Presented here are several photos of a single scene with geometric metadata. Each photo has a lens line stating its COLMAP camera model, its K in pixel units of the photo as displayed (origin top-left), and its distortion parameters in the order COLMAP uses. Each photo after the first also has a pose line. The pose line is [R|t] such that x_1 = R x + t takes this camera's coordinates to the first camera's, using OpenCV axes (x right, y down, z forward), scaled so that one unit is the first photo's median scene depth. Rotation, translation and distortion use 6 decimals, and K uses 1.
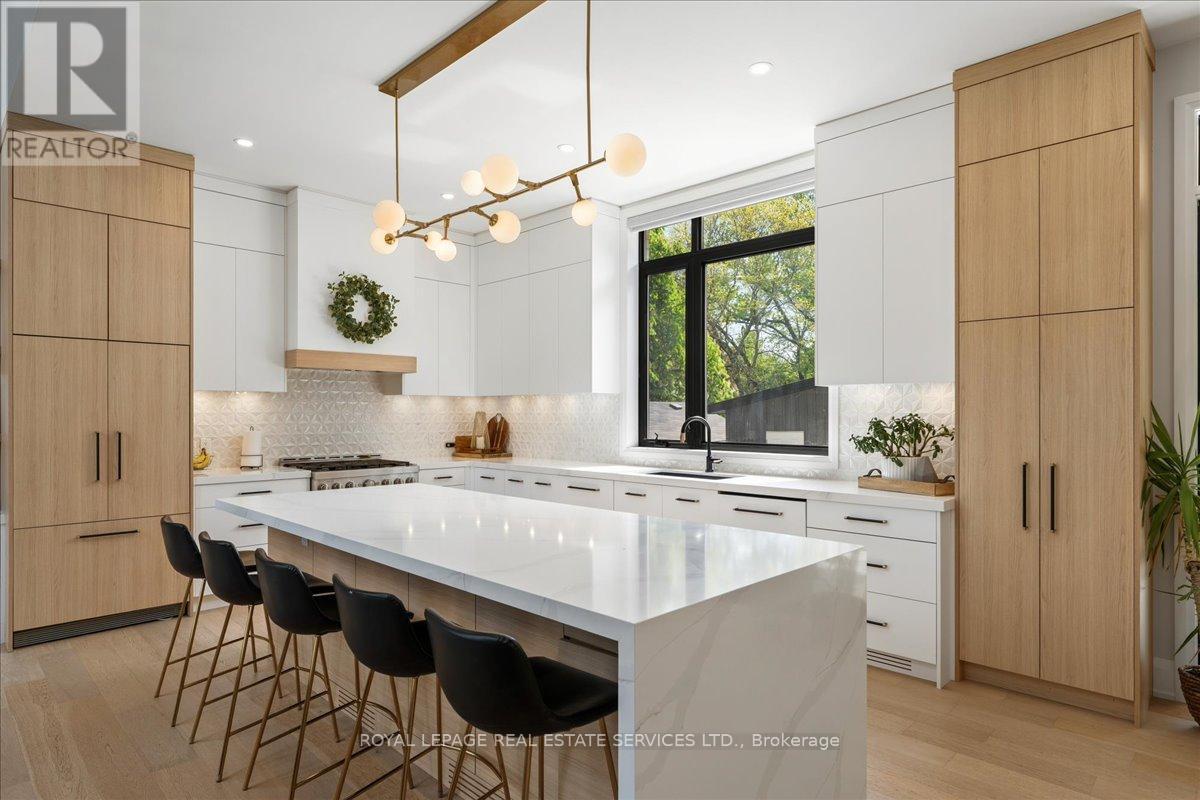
lens RADIAL K [[677.6, 0, 603.0], [0, 677.6, 409.8], [0, 0, 1]] dist [0.005470, -0.000958]
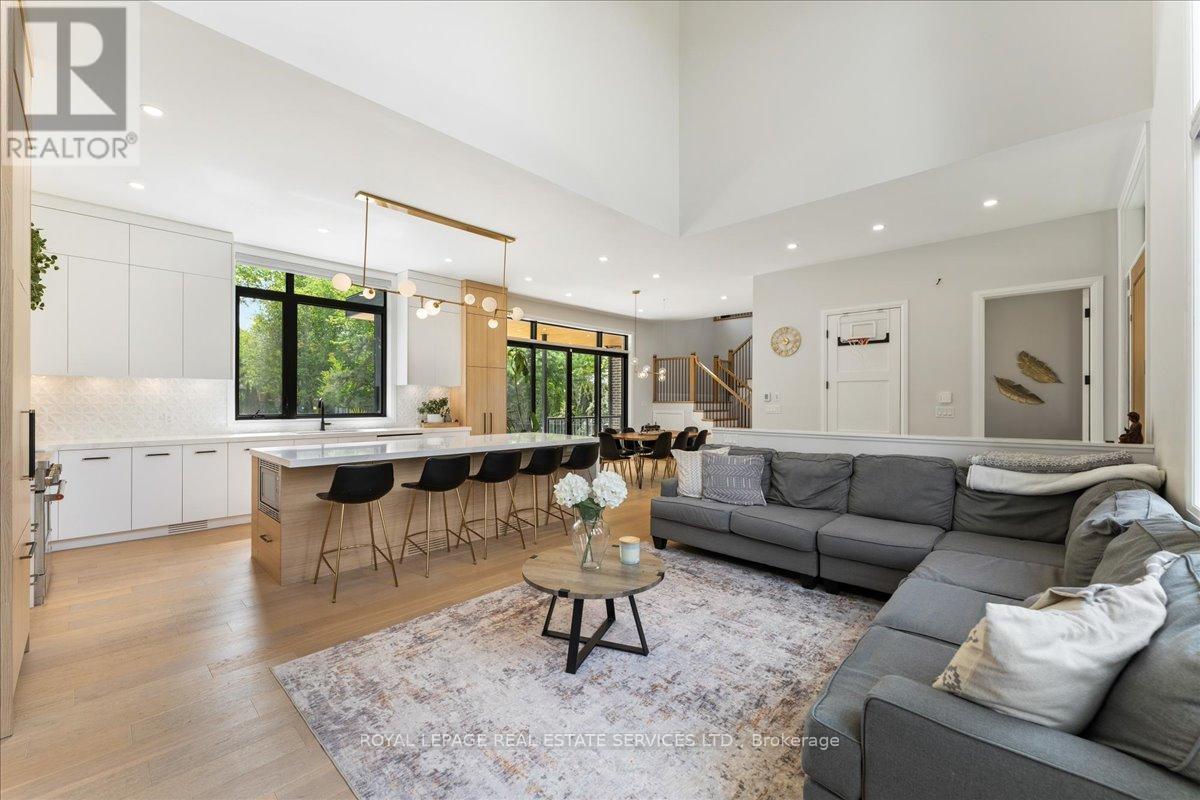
lens RADIAL K [[485.5, 0, 595.9], [0, 485.5, 401.3], [0, 0, 1]] dist [0.002131, 0.000321]
pose [[-0.024365, 0.002423, 0.999700, -0.971771], [-0.006568, 0.999975, -0.002584, 0.014384], [-0.999682, -0.006629, -0.024348, 0.304302]]
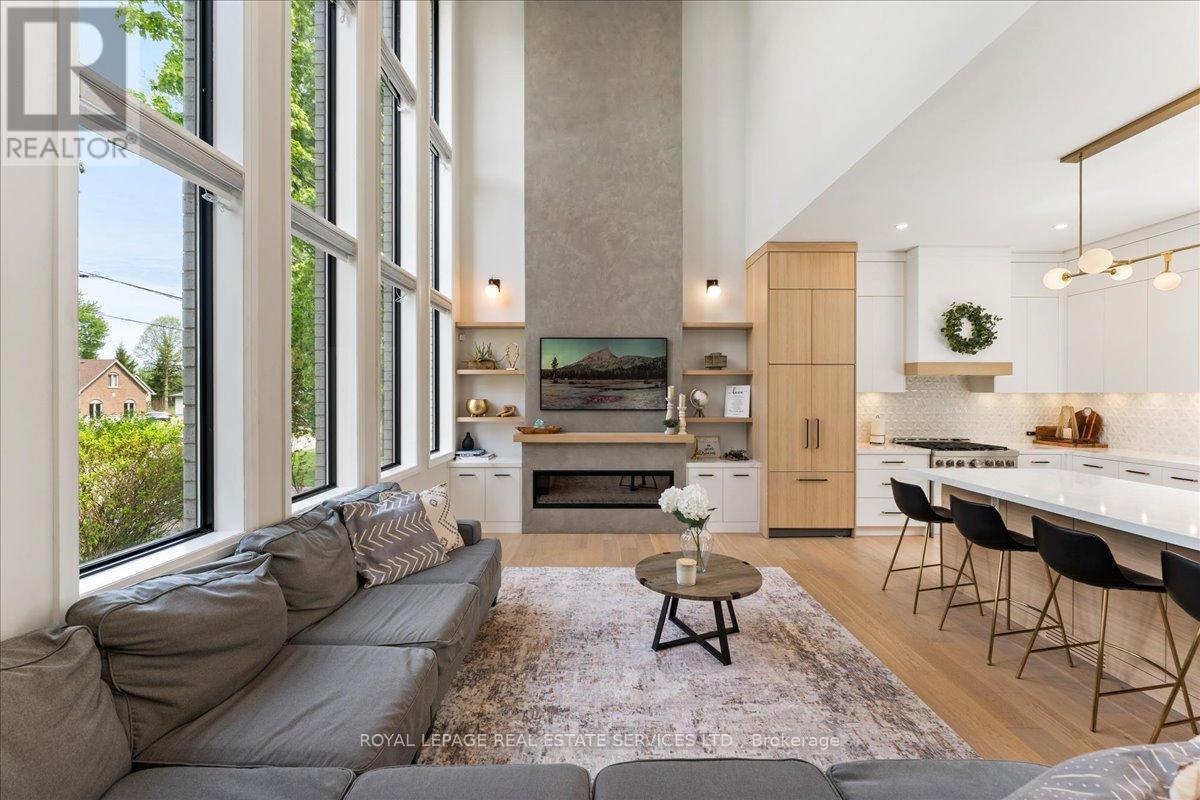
lens RADIAL K [[485.5, 0, 602.3], [0, 485.5, 395.1], [0, 0, 1]] dist [0.002131, 0.000321]
pose [[0.706643, 0.001632, -0.707568, -0.187165], [0.001088, 0.999994, 0.003393, -0.023385], [0.707569, -0.003167, 0.706637, -0.162470]]
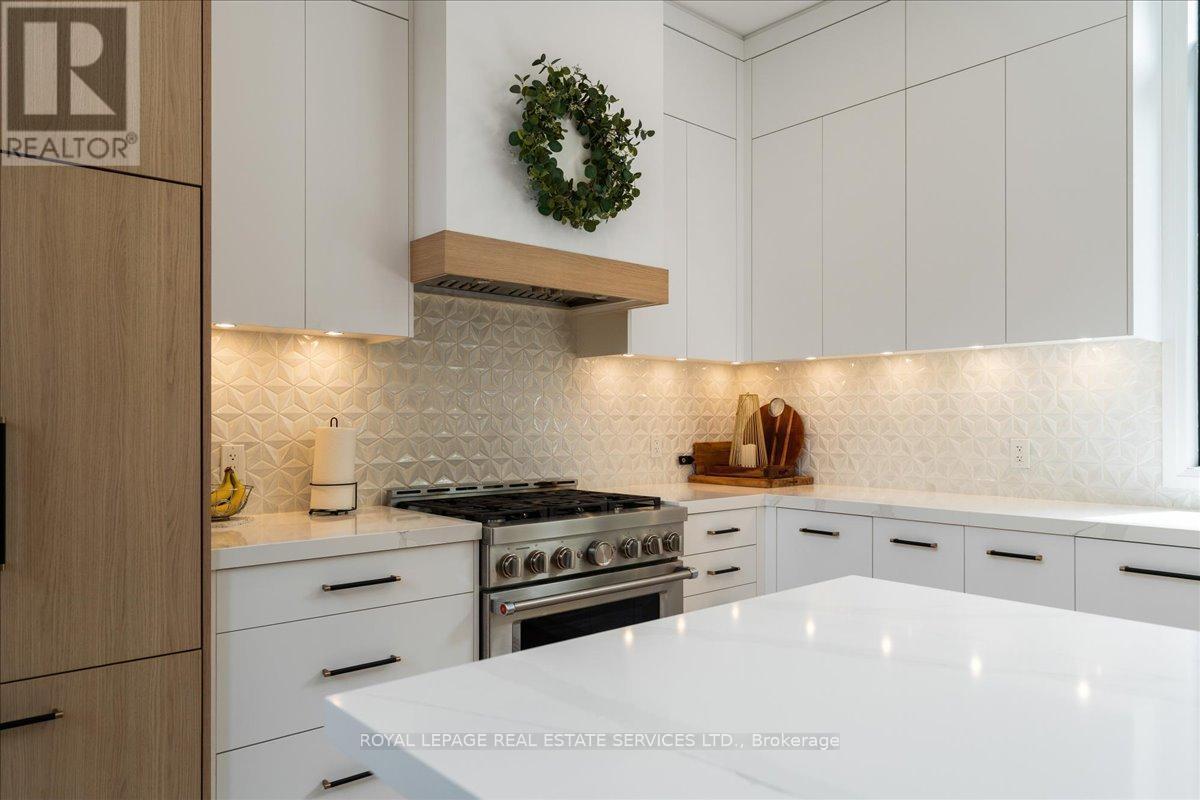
lens RADIAL K [[805.3, 0, 598.9], [0, 805.3, 412.8], [0, 0, 1]] dist [0.004198, 0.004597]
pose [[0.997198, -0.001989, -0.074781, -0.298605], [0.001652, 0.999988, -0.004575, 0.023301], [0.074789, 0.004439, 0.997189, 0.479153]]
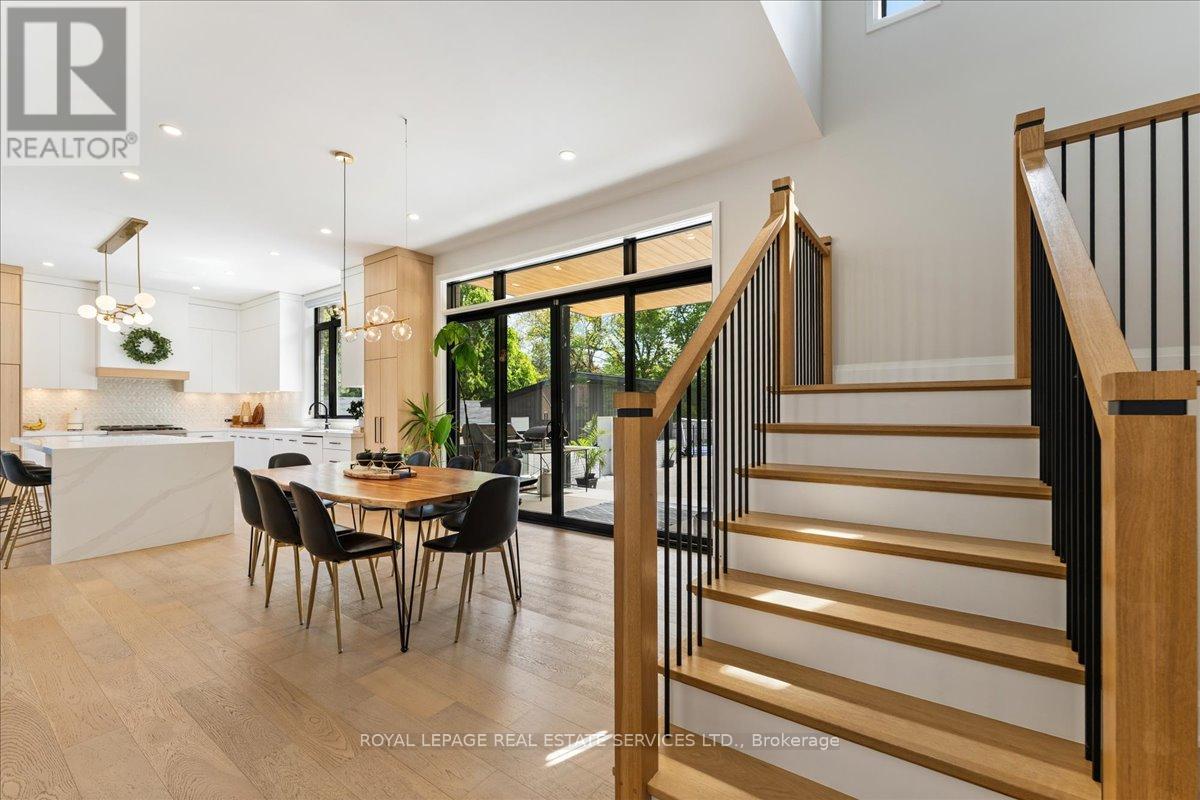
lens RADIAL K [[485.5, 0, 600.9], [0, 485.5, 408.7], [0, 0, 1]] dist [0.002131, 0.000321]
pose [[0.985964, -0.003125, 0.166927, 0.650304], [0.003034, 0.999995, 0.000799, 0.028113], [-0.166928, -0.000282, 0.985969, -0.531192]]
